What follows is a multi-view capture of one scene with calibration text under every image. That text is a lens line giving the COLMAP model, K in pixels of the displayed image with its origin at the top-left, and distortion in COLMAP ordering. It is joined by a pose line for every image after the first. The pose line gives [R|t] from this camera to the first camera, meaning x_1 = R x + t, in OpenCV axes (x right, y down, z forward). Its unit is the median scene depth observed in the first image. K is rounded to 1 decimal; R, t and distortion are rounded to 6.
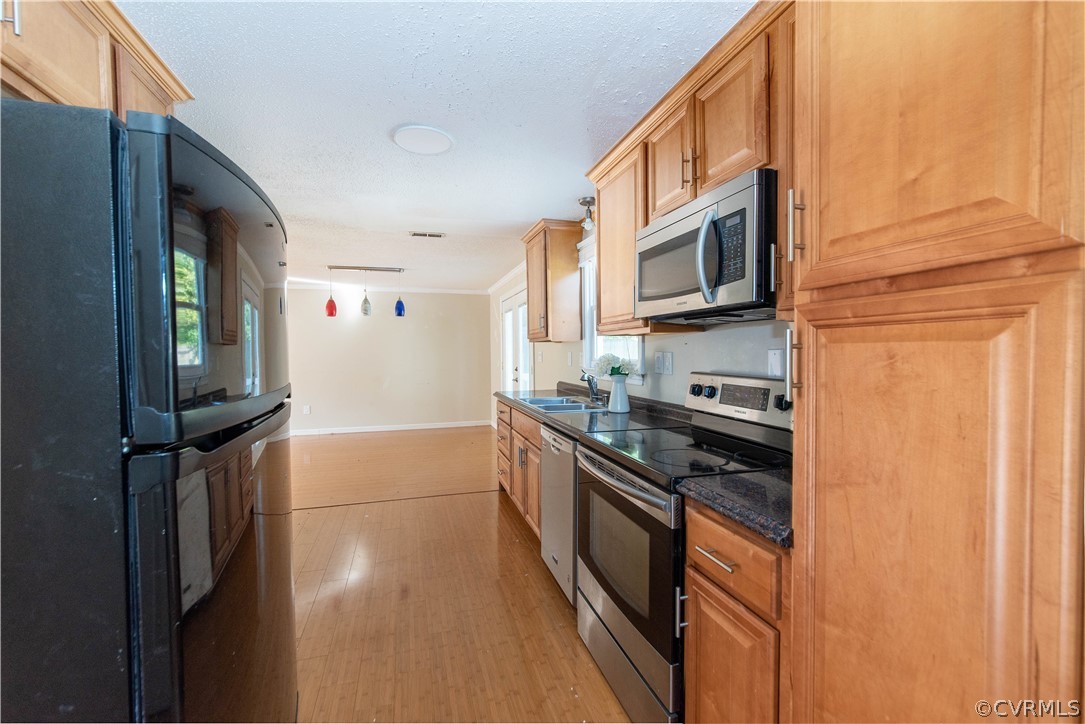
lens RADIAL K [[465.7, 0, 542.5], [0, 465.7, 362.0], [0, 0, 1]] dist [-0.000696, 0.000063]
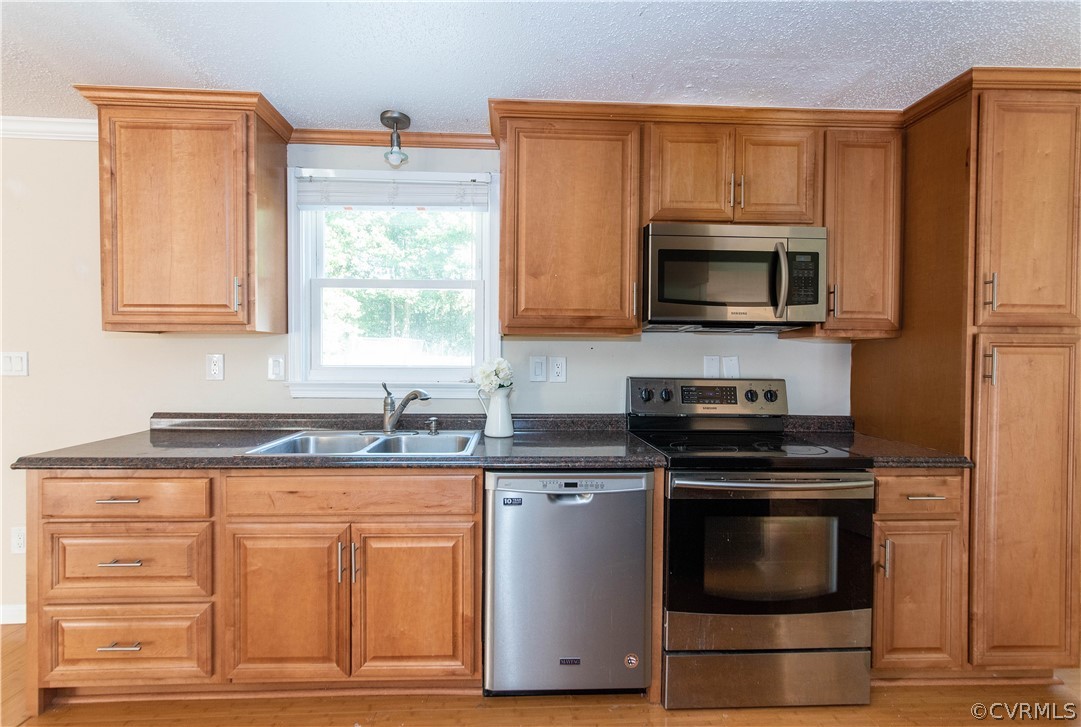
lens RADIAL K [[473.8, 0, 540.5], [0, 473.8, 363.5], [0, 0, 1]] dist [-0.000297, -0.000142]
pose [[0.230610, -0.005165, 0.973033, -1.851780], [0.015478, 0.999879, 0.001639, -0.036233], [-0.972923, 0.014682, 0.230662, 2.481721]]
